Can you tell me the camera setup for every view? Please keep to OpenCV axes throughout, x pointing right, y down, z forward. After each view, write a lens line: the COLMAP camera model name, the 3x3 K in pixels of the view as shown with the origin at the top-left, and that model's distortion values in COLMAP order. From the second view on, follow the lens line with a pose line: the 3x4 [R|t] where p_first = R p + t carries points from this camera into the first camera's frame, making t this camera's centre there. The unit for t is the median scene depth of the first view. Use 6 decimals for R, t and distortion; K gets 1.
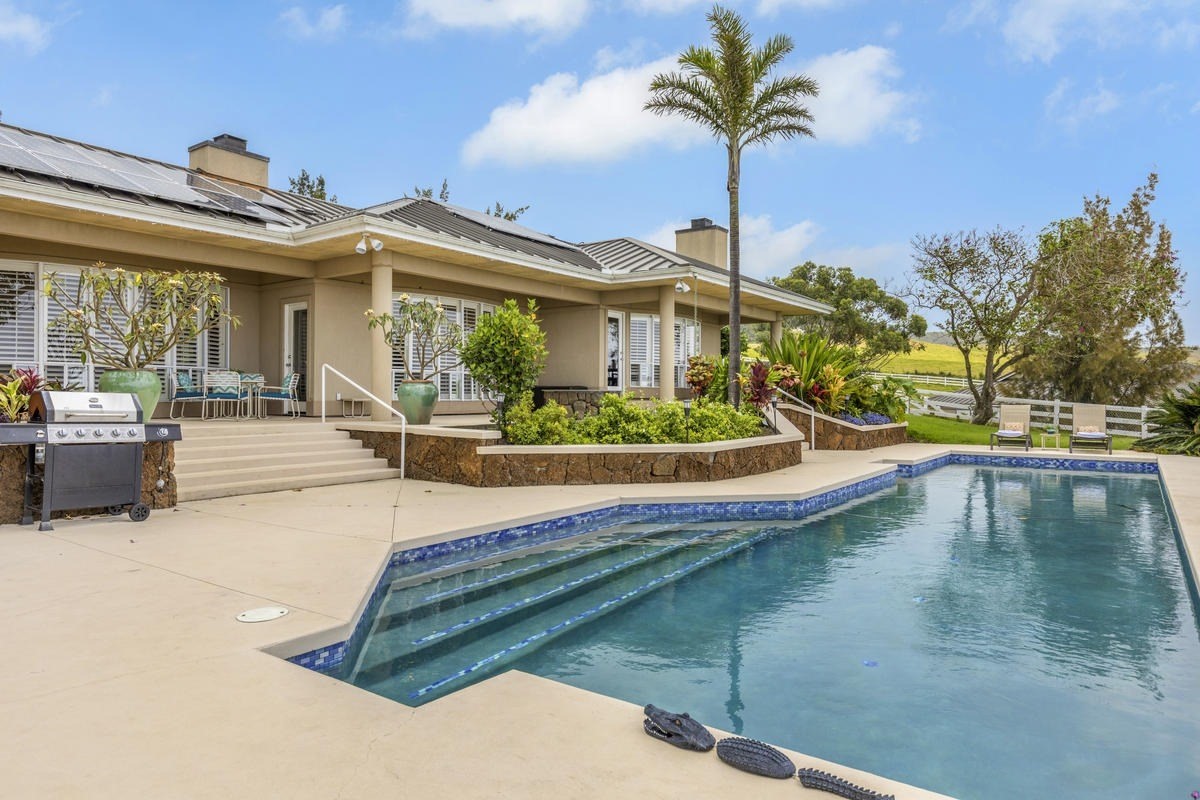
lens RADIAL K [[733.0, 0, 600.1], [0, 733.0, 397.7], [0, 0, 1]] dist [-0.000194, 0.000391]
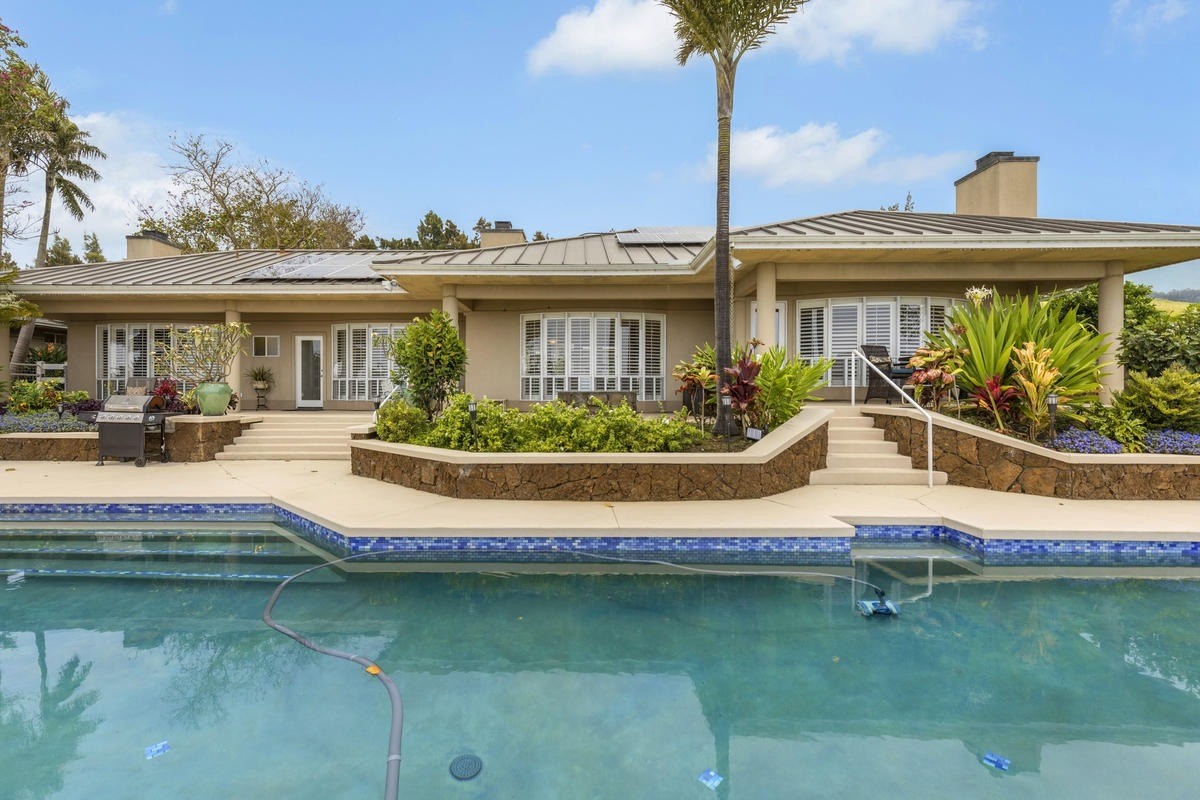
lens RADIAL K [[562.2, 0, 600.0], [0, 562.2, 397.1], [0, 0, 1]] dist [0.003001, 0.000669]
pose [[0.576990, 0.007182, -0.816720, 0.872458], [0.000798, 0.999956, 0.009357, -0.013614], [0.816751, -0.006051, 0.576959, 0.831824]]
